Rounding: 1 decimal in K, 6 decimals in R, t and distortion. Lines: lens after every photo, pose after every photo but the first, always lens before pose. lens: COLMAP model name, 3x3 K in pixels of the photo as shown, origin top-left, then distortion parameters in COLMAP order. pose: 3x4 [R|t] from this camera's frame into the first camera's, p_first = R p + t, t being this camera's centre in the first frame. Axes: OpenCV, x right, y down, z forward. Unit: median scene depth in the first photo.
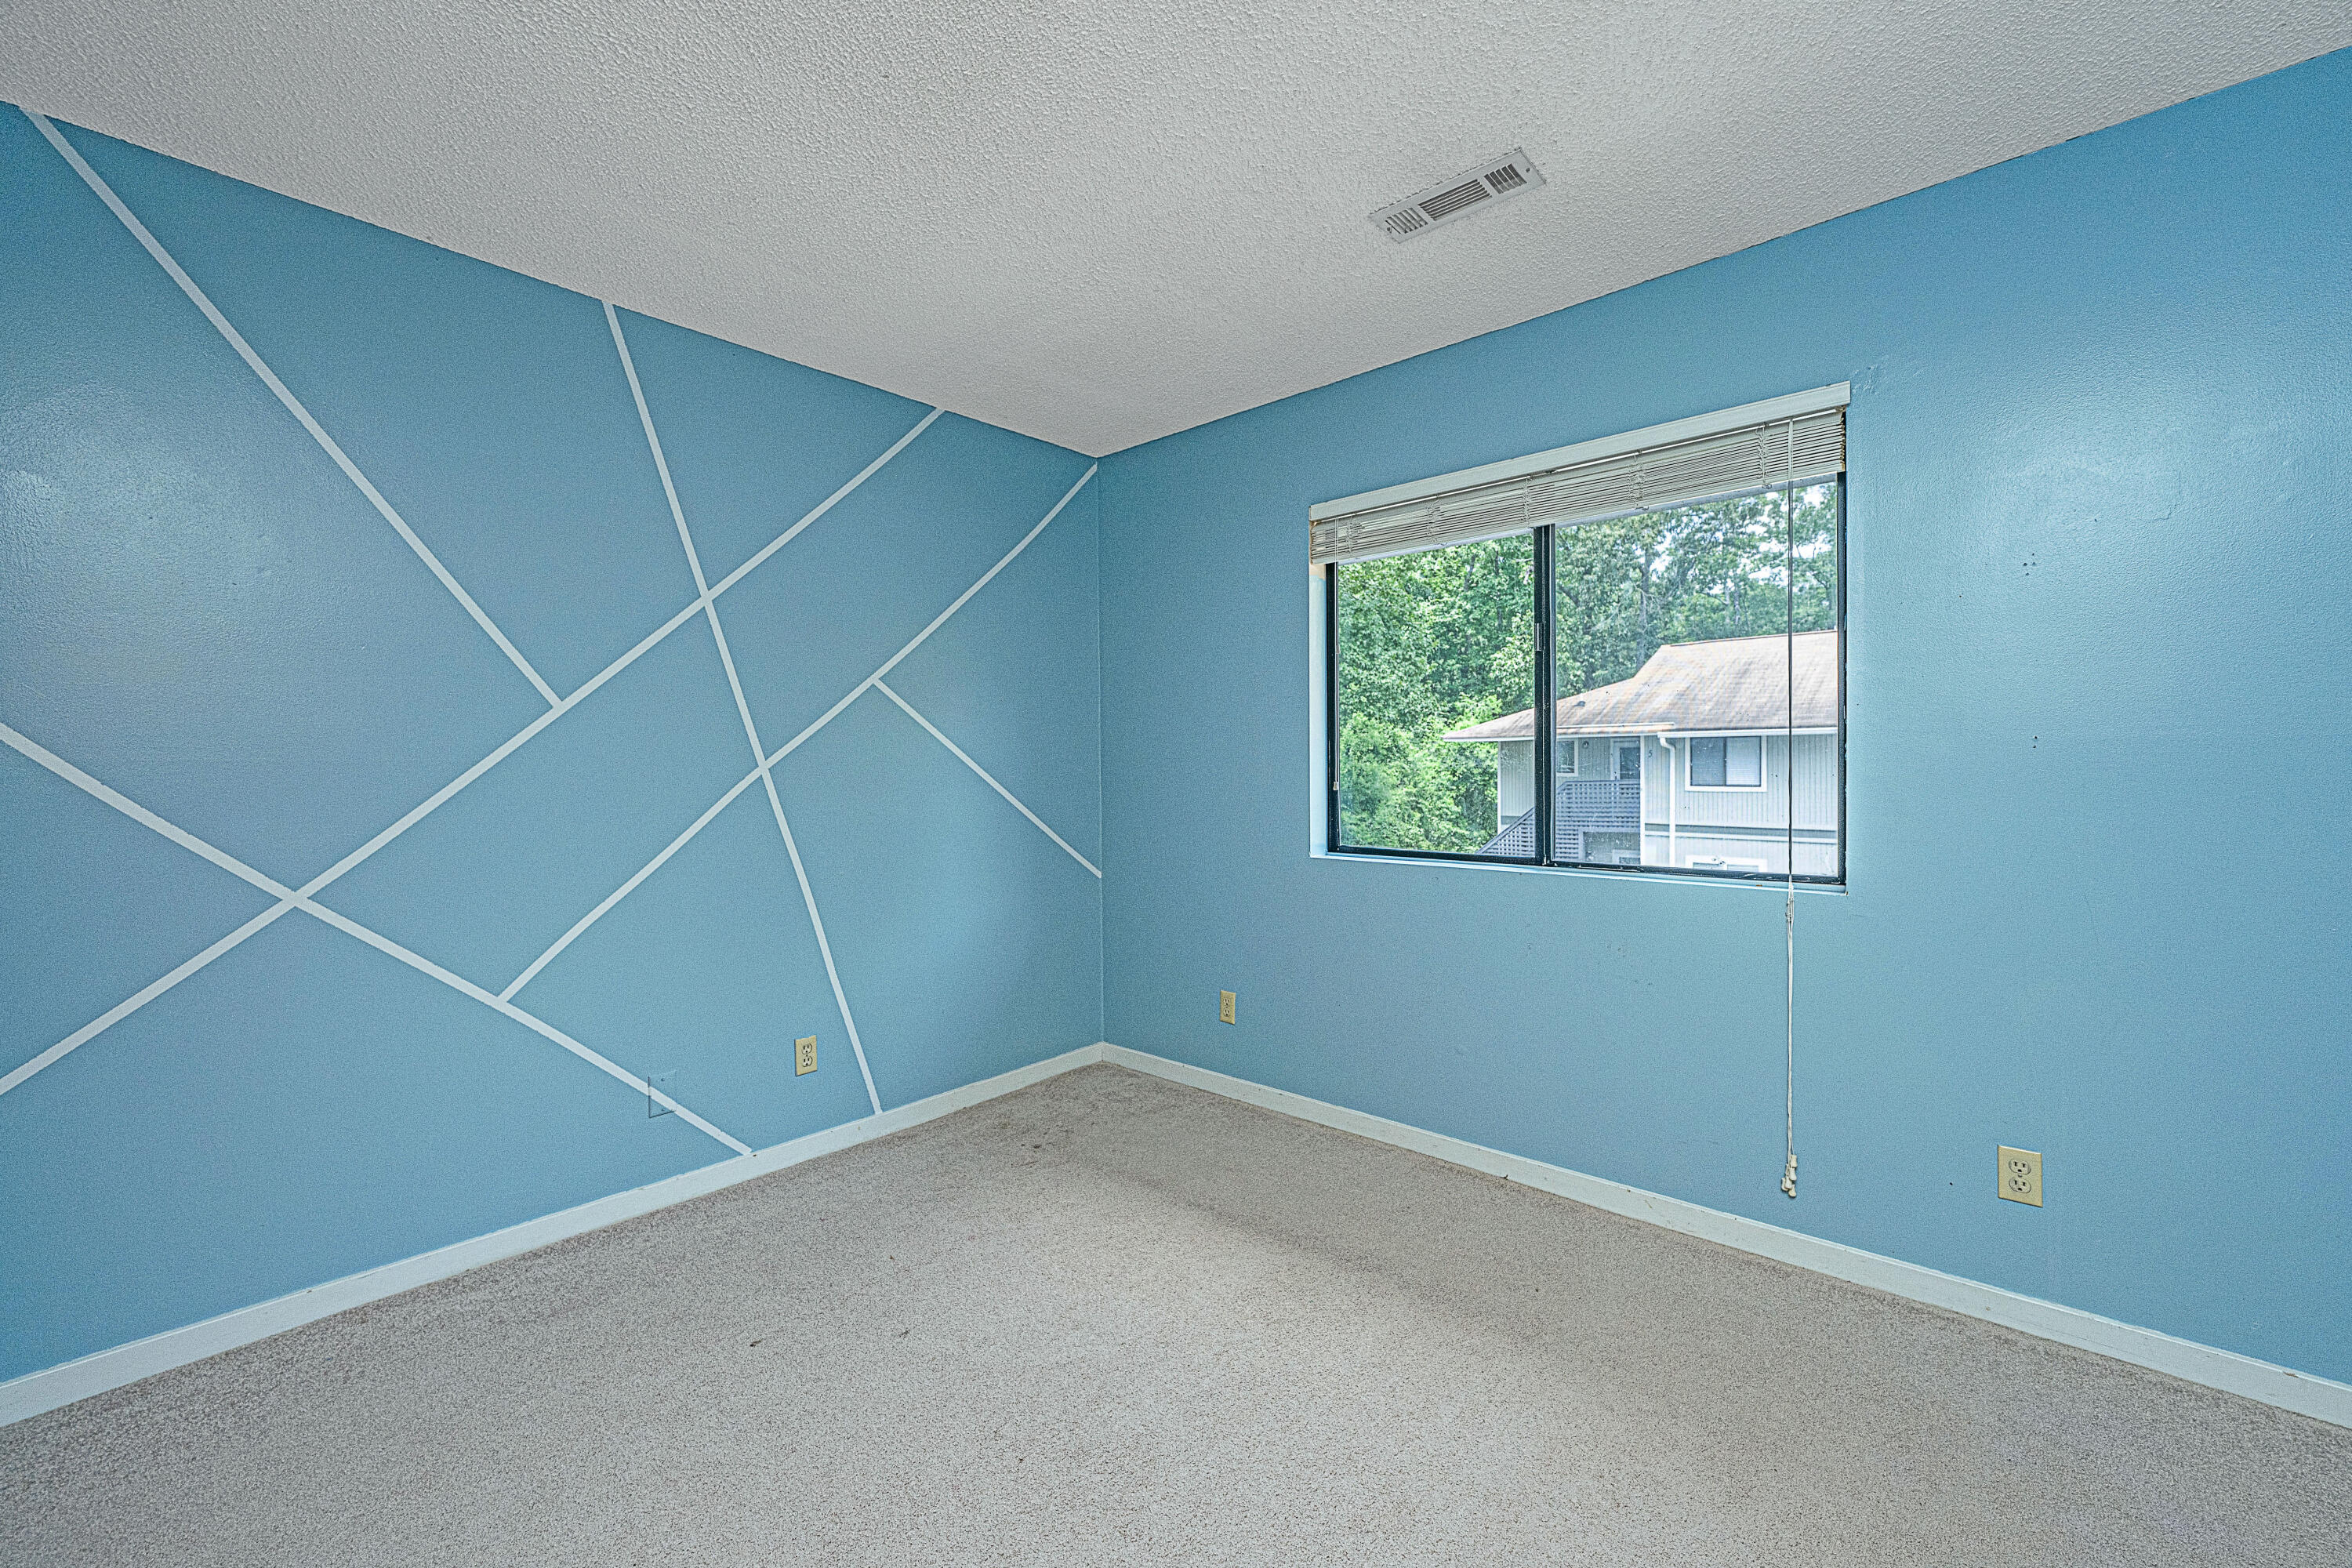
lens RADIAL K [[942.9, 0, 1188.3], [0, 942.9, 777.7], [0, 0, 1]] dist [0.001620, 0.000194]
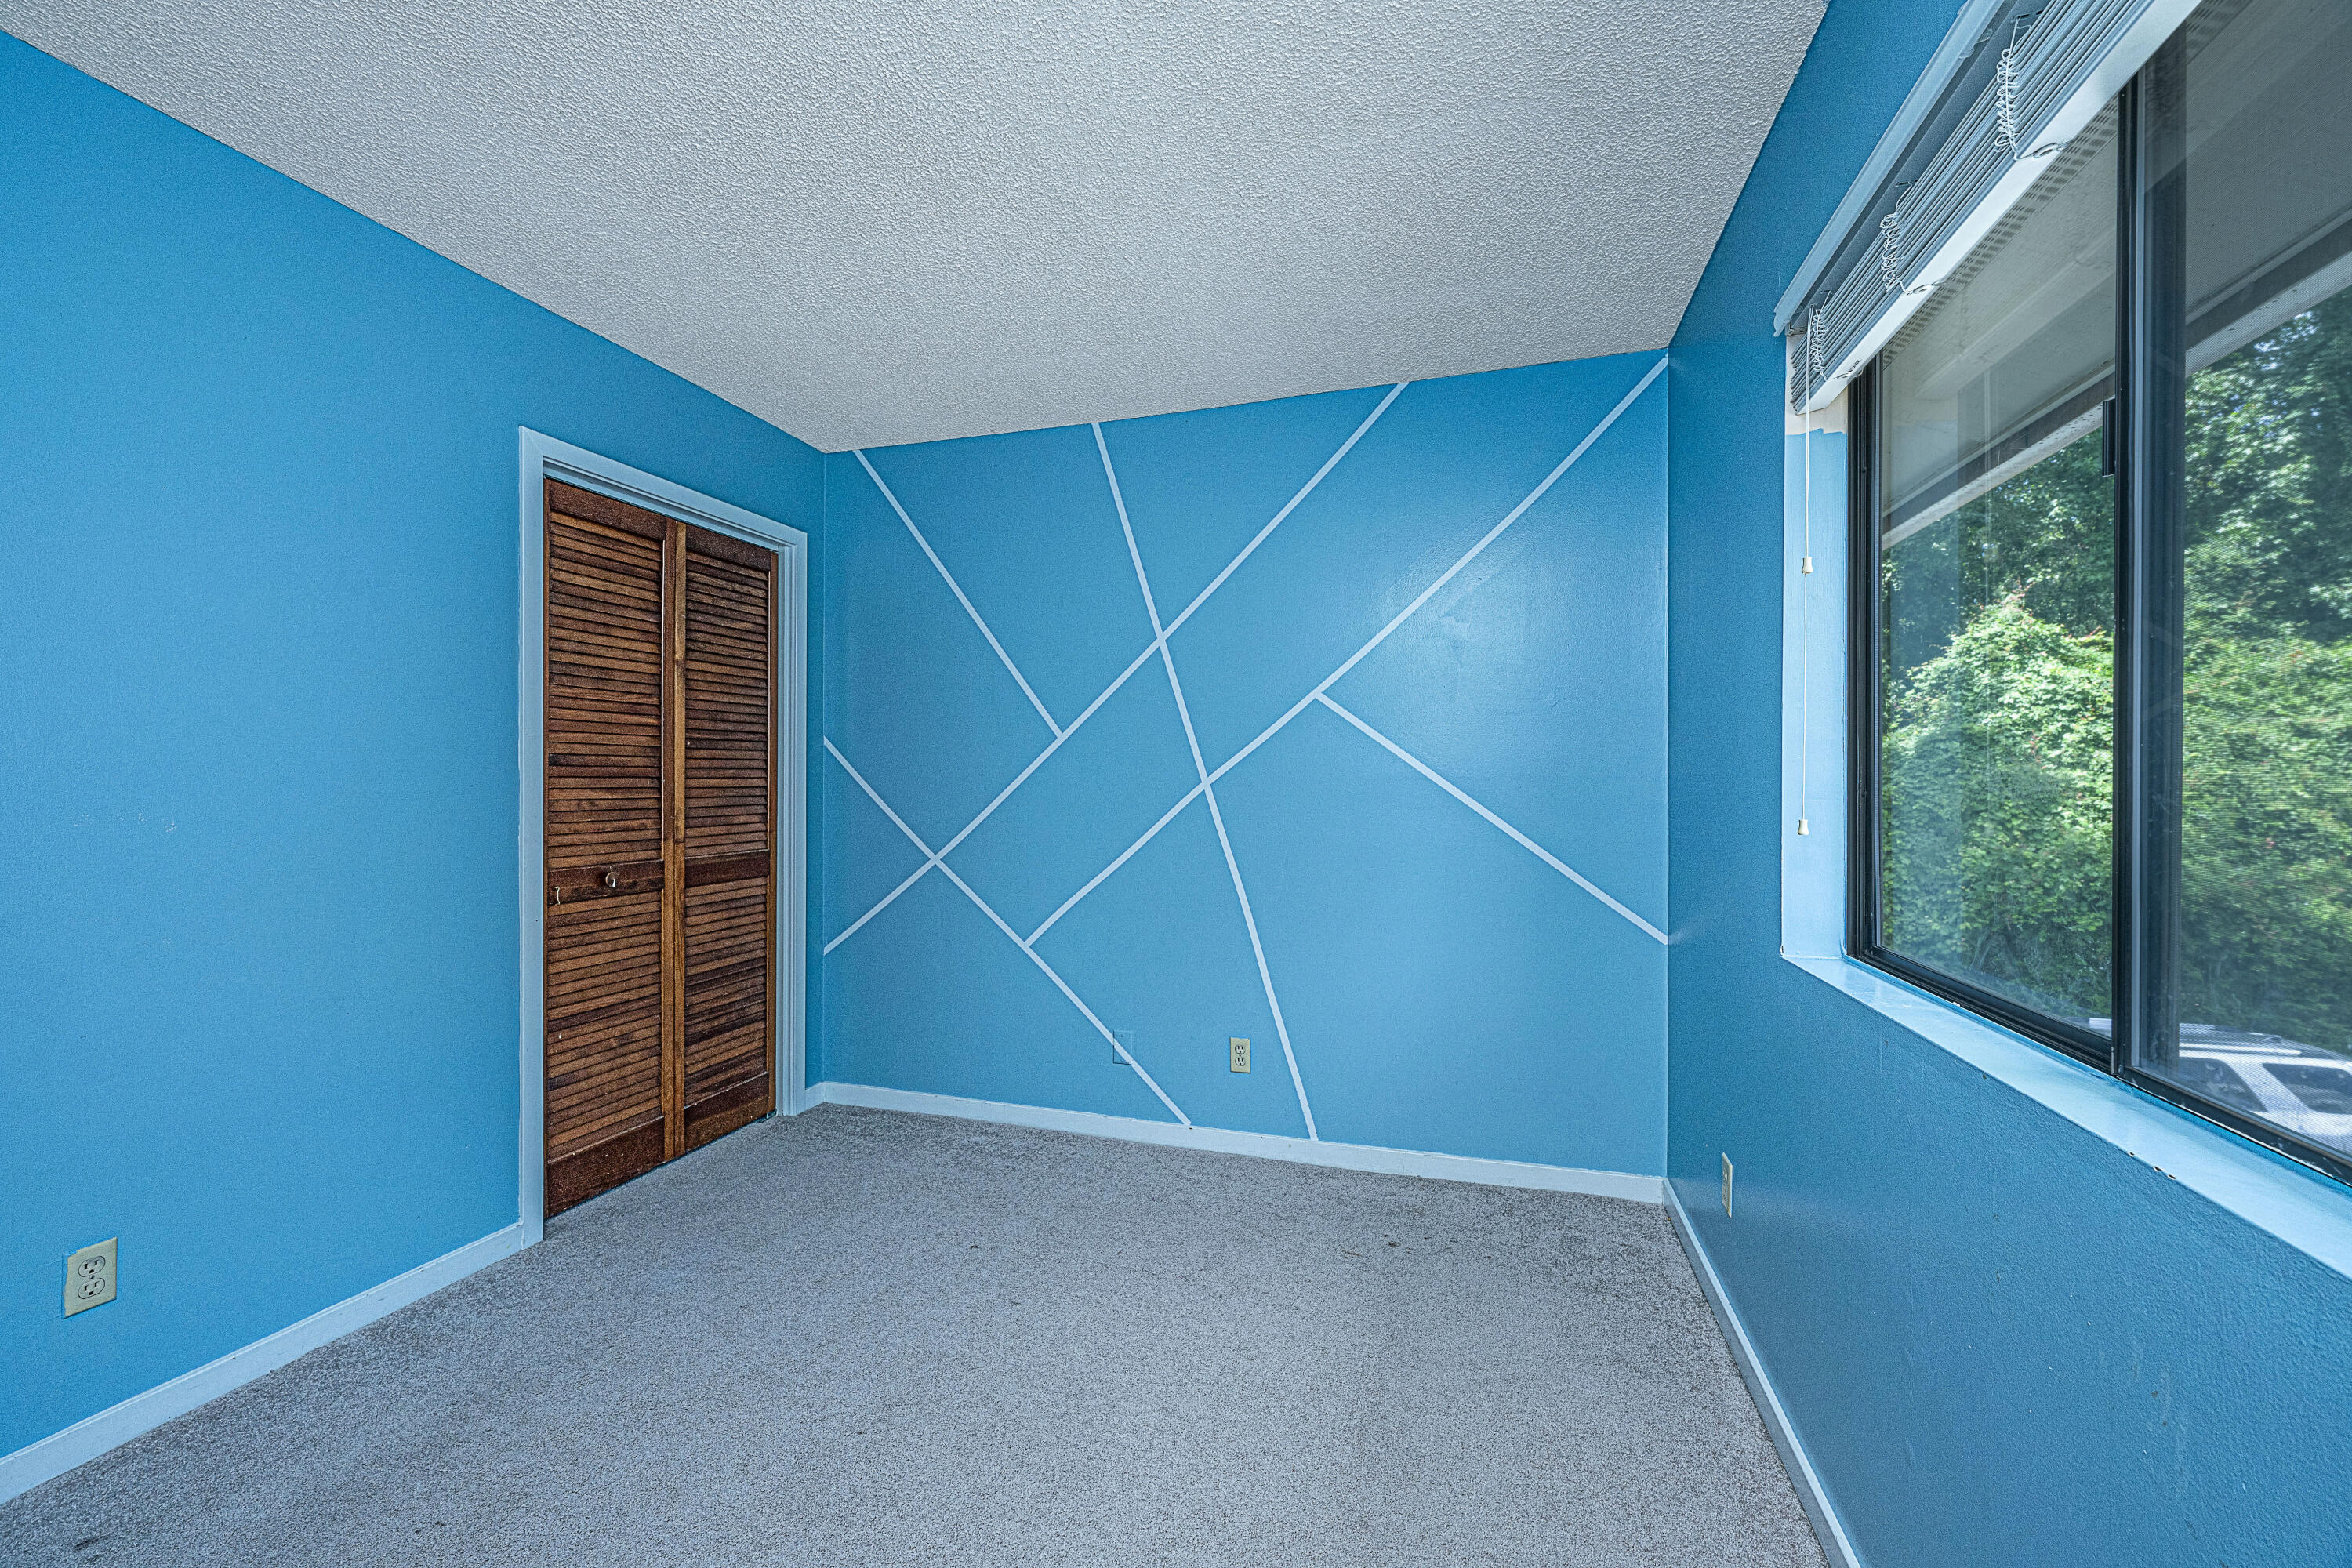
lens RADIAL K [[935.9, 0, 1167.6], [0, 935.9, 792.2], [0, 0, 1]] dist [0.000157, -0.000050]
pose [[0.403160, 0.014364, -0.915017, 0.525861], [-0.018301, 0.999803, 0.007632, -0.007665], [0.914947, 0.013669, 0.403343, 0.504583]]
